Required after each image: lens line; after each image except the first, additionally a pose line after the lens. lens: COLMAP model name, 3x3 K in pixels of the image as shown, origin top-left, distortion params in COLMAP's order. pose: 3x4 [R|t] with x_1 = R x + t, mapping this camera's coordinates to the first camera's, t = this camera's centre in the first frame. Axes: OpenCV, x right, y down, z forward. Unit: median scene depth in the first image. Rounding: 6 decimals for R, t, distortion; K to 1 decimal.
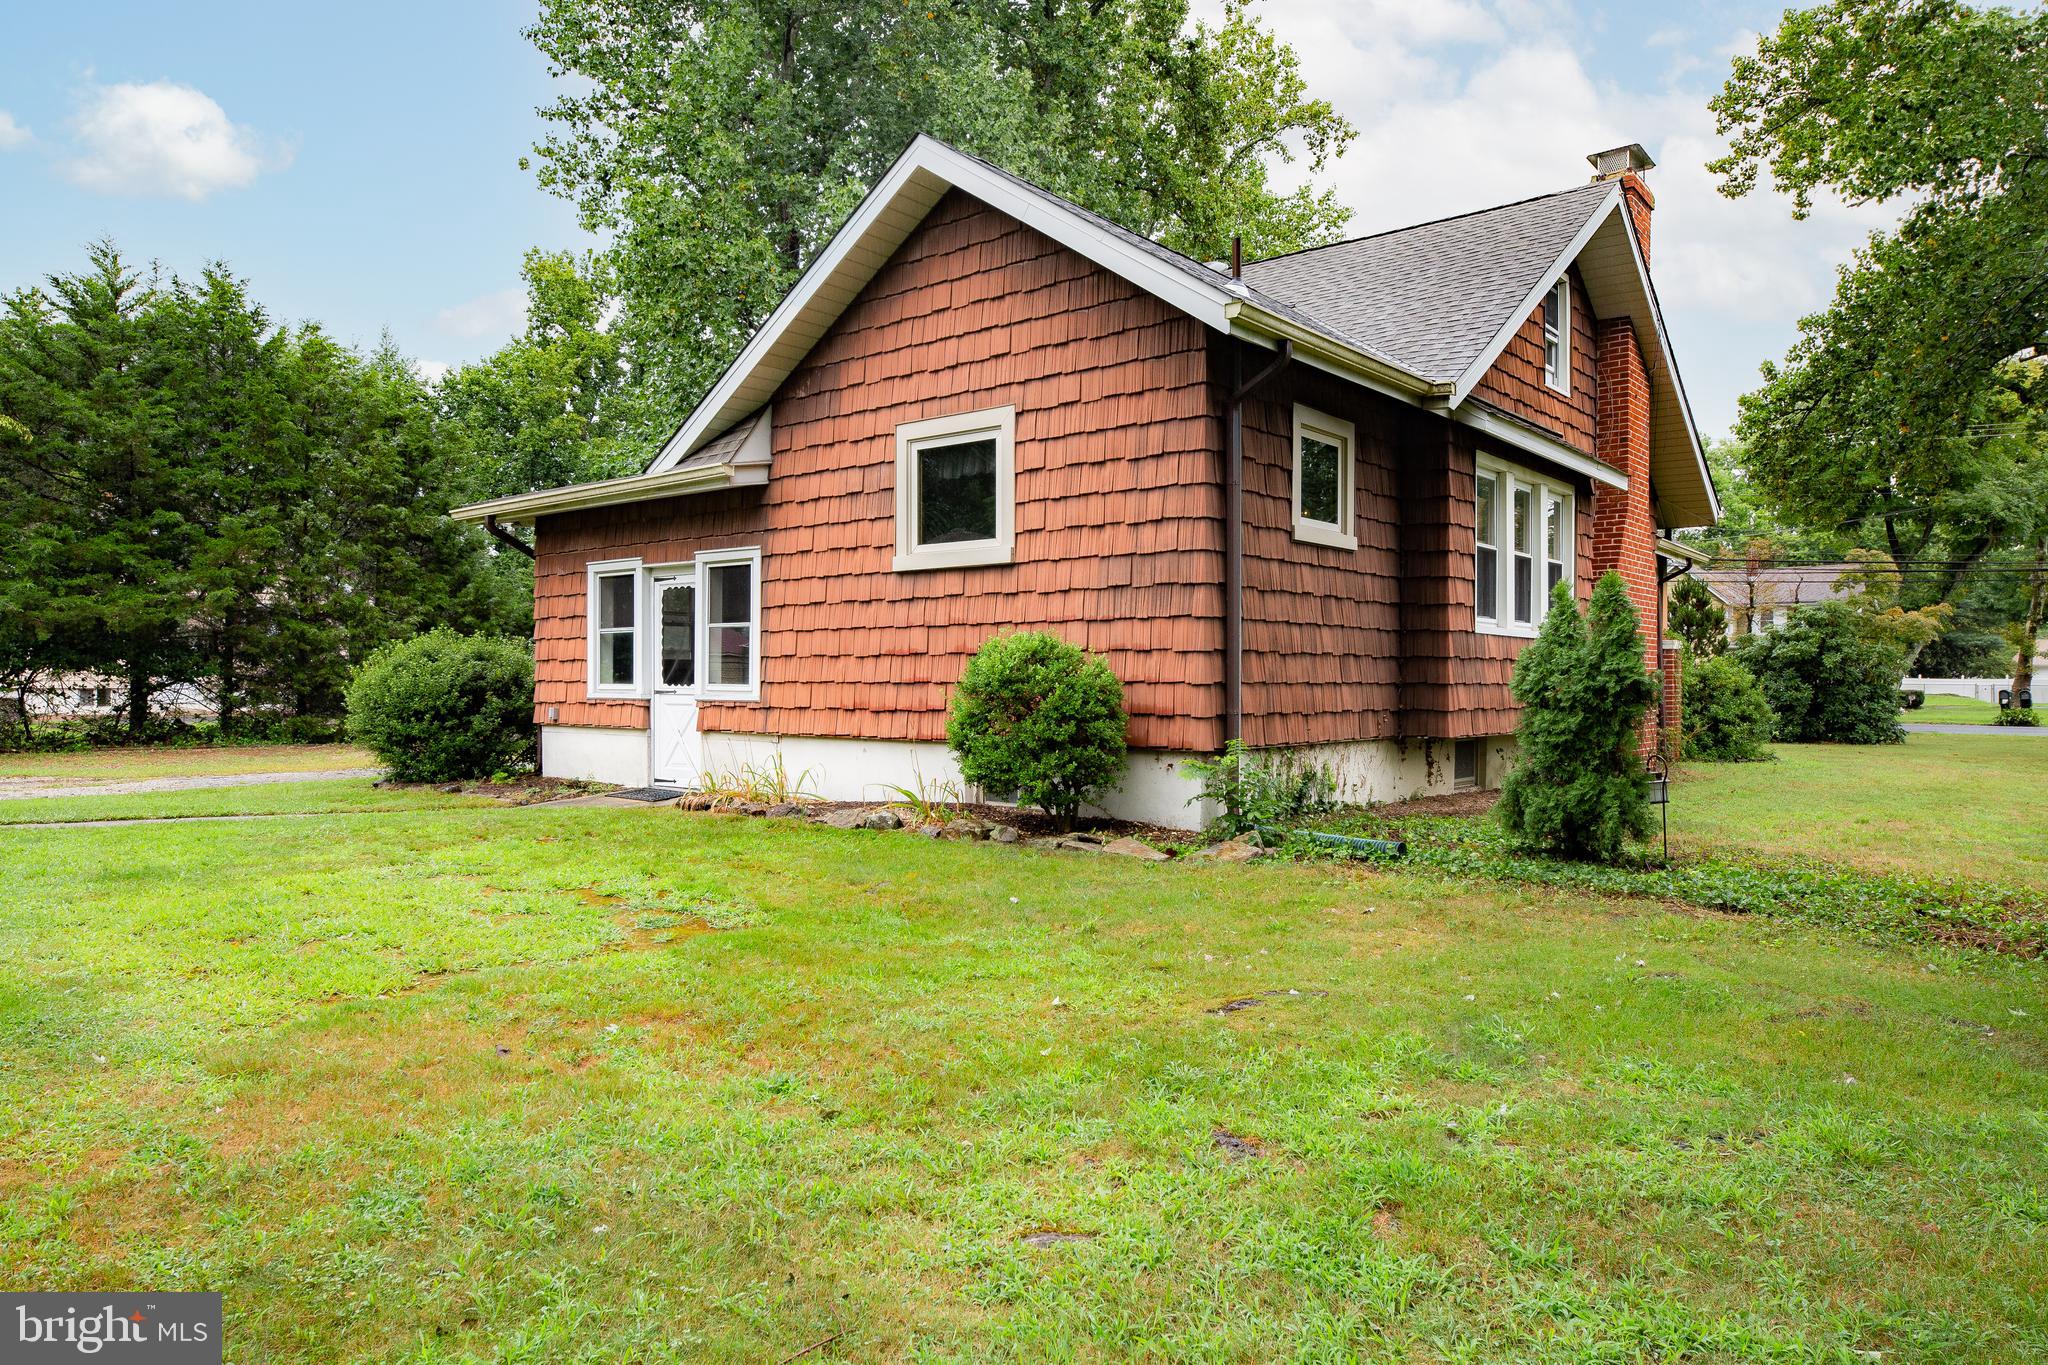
lens RADIAL K [[1312.6, 0, 1028.3], [0, 1312.6, 691.3], [0, 0, 1]] dist [0.002270, 0.023233]
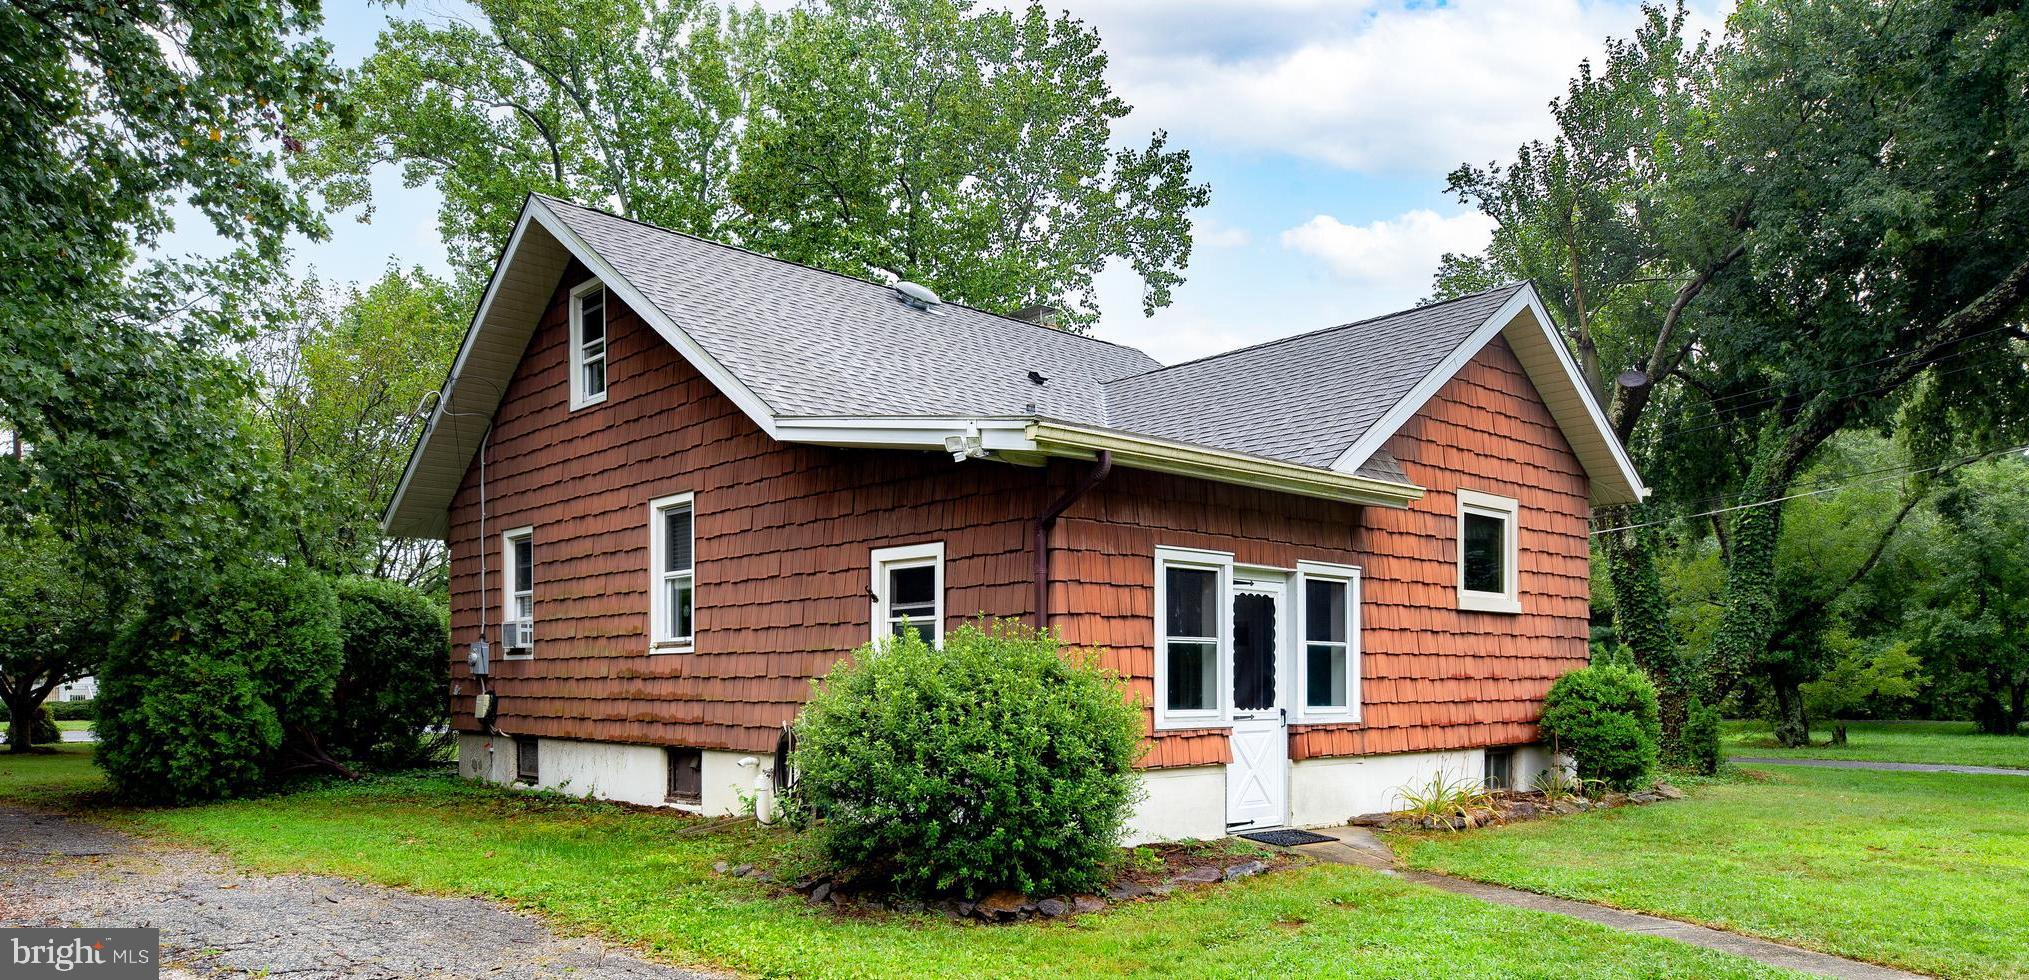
lens RADIAL K [[1318.3, 0, 1012.6], [0, 1318.3, 693.0], [0, 0, 1]] dist [0.006726, 0.000453]
pose [[0.141264, -0.009415, 0.989927, -1.318804], [0.008729, 0.999928, 0.008264, -0.027197], [-0.989934, 0.007474, 0.141336, 1.198355]]
